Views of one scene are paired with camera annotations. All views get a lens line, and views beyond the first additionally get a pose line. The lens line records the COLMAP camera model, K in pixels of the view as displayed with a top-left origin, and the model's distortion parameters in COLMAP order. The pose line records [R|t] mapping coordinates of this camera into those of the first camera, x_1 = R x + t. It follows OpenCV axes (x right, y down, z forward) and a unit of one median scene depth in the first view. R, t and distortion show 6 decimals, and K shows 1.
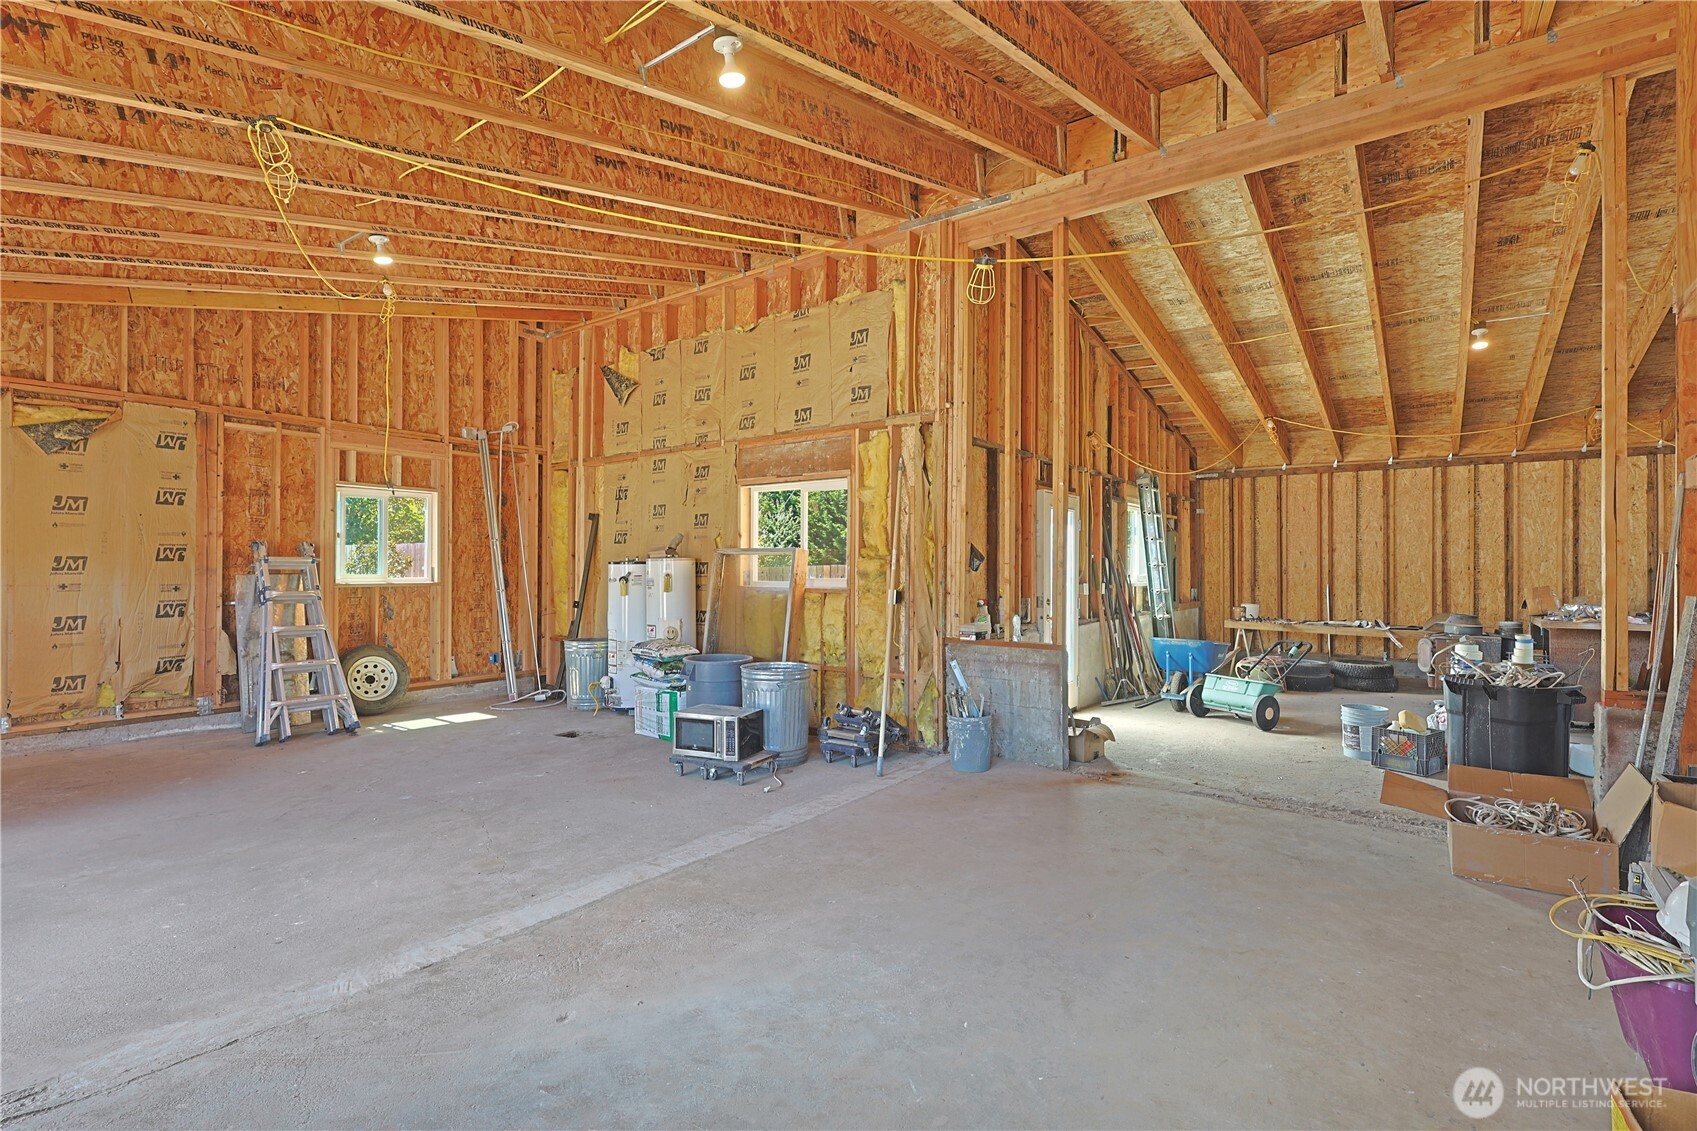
lens RADIAL K [[789.8, 0, 852.3], [0, 789.8, 564.9], [0, 0, 1]] dist [0.004180, -0.000177]
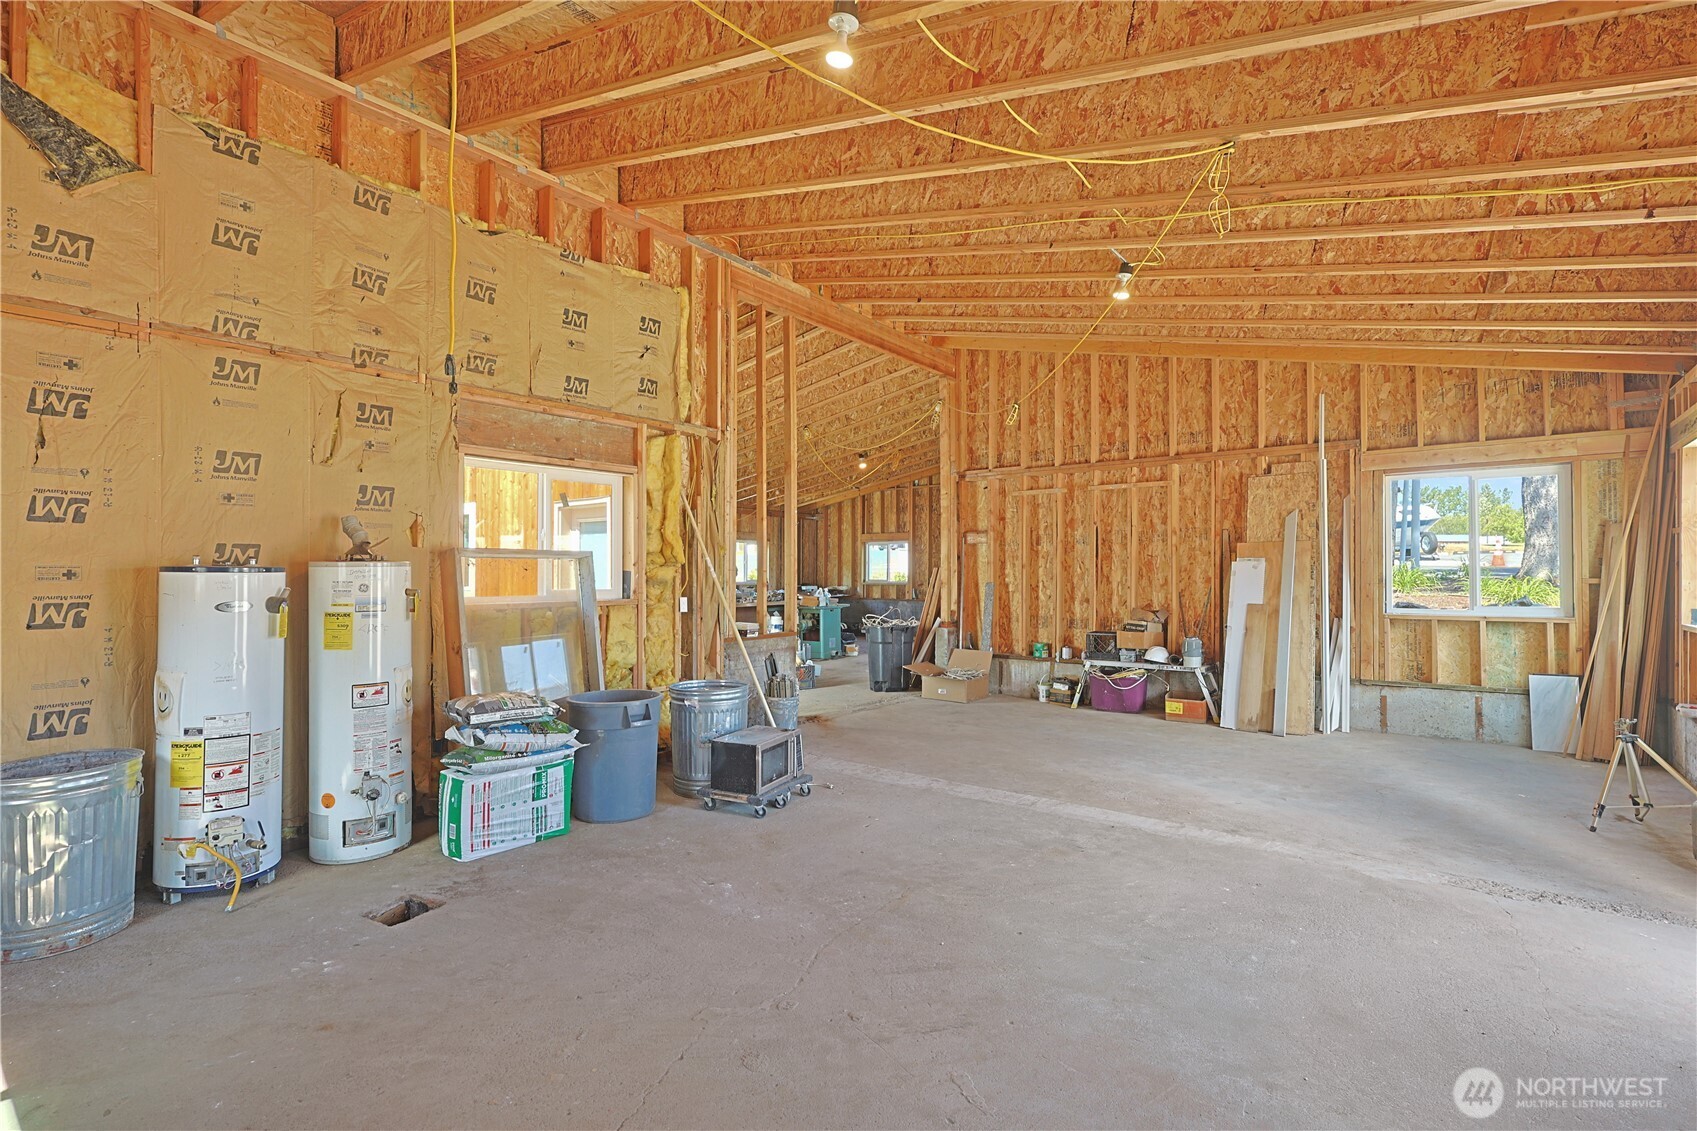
lens RADIAL K [[789.8, 0, 852.3], [0, 789.8, 564.9], [0, 0, 1]] dist [0.004180, -0.000177]
pose [[0.005613, 0.007329, 0.999957, -1.538558], [0.001730, 0.999972, -0.007339, -0.002430], [-0.999983, 0.001771, 0.005600, 1.280101]]
